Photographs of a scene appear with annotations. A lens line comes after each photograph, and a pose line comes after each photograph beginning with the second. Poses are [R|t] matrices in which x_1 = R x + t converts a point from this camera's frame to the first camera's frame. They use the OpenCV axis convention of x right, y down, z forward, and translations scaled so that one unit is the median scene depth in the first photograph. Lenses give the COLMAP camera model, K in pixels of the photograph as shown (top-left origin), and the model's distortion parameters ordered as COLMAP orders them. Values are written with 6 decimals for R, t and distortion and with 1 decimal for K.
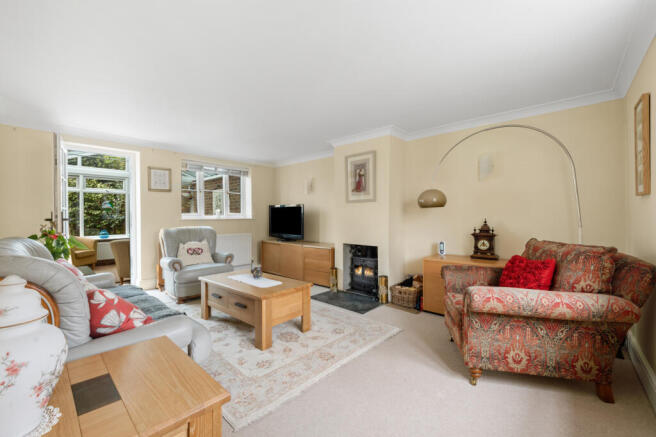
lens RADIAL K [[269.6, 0, 326.0], [0, 269.6, 219.1], [0, 0, 1]] dist [-0.016398, -0.000222]
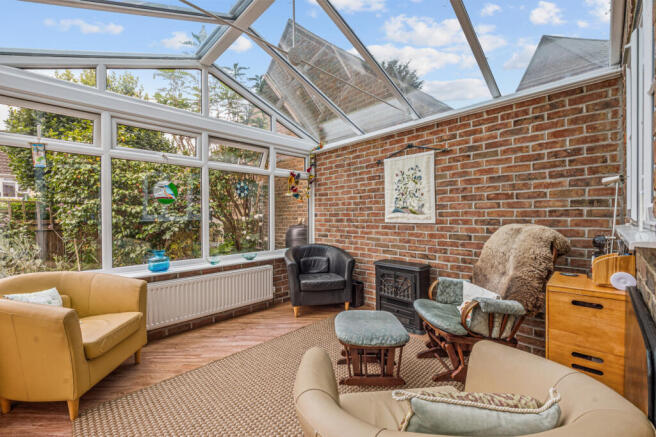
lens RADIAL K [[269.6, 0, 330.1], [0, 269.6, 217.4], [0, 0, 1]] dist [-0.016398, -0.000222]
pose [[0.998749, -0.002389, -0.049950, -0.484043], [0.002282, 0.999995, -0.002190, -0.007796], [0.049955, 0.002073, 0.998749, 0.530326]]
